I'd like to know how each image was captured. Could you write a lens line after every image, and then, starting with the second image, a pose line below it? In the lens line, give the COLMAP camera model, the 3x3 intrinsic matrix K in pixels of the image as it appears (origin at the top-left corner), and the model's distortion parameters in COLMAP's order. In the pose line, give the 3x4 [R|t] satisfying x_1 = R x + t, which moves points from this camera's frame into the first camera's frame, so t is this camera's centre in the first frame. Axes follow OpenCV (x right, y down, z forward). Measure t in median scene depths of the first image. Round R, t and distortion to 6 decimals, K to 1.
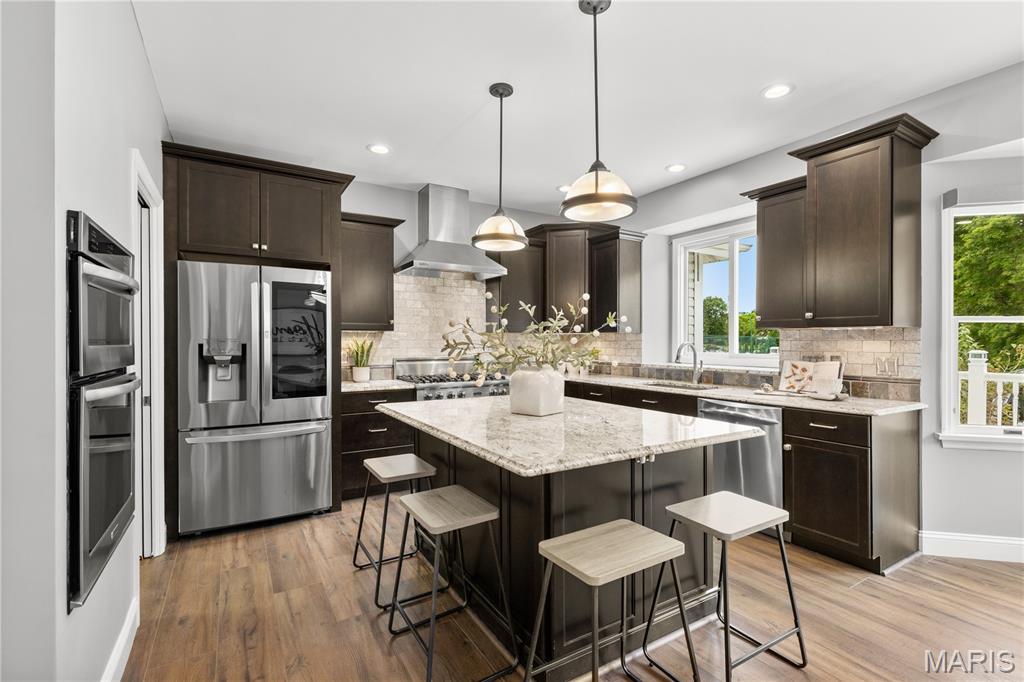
lens RADIAL K [[470.1, 0, 512.0], [0, 470.1, 343.5], [0, 0, 1]] dist [-0.001392, -0.000400]
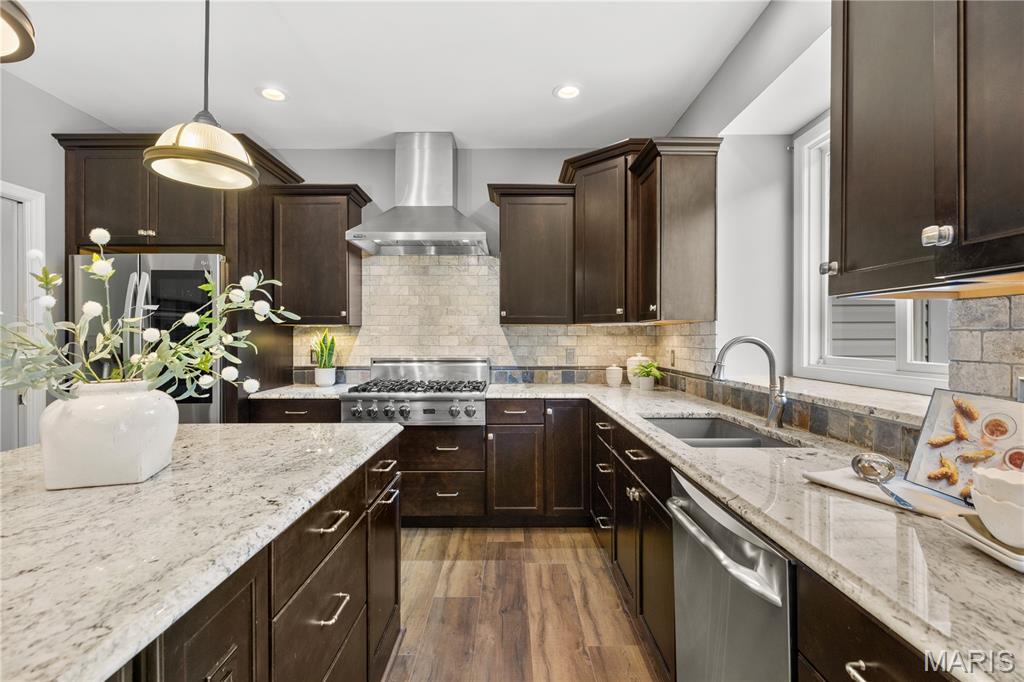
lens RADIAL K [[470.1, 0, 513.0], [0, 470.1, 338.9], [0, 0, 1]] dist [-0.001392, -0.000400]
pose [[0.852877, -0.002650, -0.522105, 0.385174], [0.001942, 0.999996, -0.001903, -0.000179], [0.522108, 0.000609, 0.852879, 0.437664]]
